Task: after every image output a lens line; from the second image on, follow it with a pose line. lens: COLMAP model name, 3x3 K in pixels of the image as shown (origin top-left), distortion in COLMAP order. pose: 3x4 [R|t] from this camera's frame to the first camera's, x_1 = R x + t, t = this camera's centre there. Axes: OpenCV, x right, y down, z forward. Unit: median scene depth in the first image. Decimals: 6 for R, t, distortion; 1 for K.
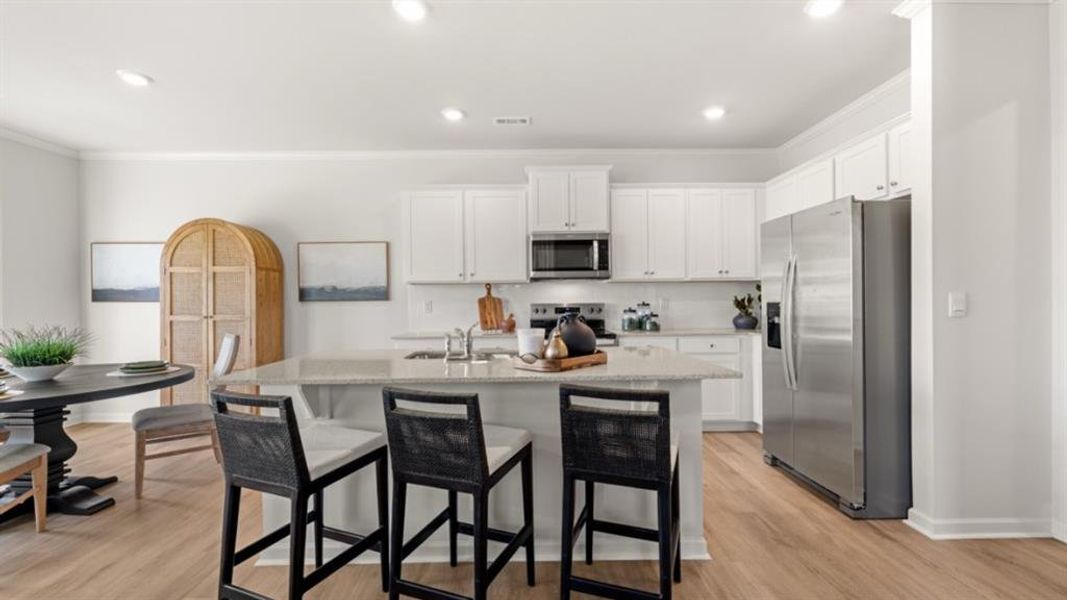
lens RADIAL K [[450.7, 0, 535.8], [0, 450.7, 301.3], [0, 0, 1]] dist [-0.003063, 0.001288]
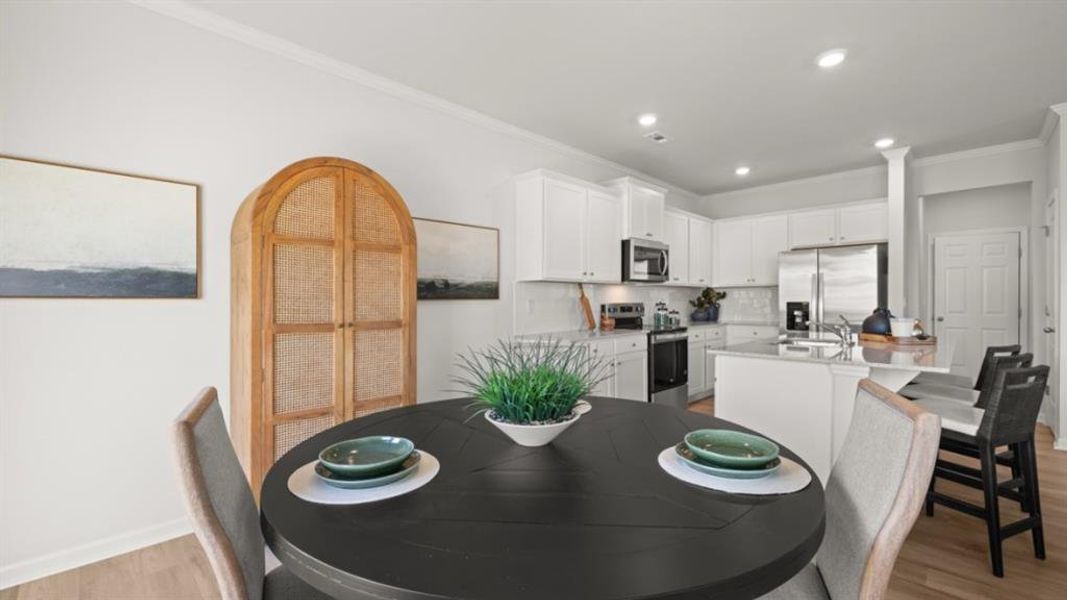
lens RADIAL K [[450.7, 0, 530.5], [0, 450.7, 300.8], [0, 0, 1]] dist [-0.003063, 0.001288]
pose [[0.711869, 0.004925, 0.702295, -0.926215], [0.003053, 0.999944, -0.010107, 0.009481], [-0.702306, 0.009338, 0.711814, 0.385266]]
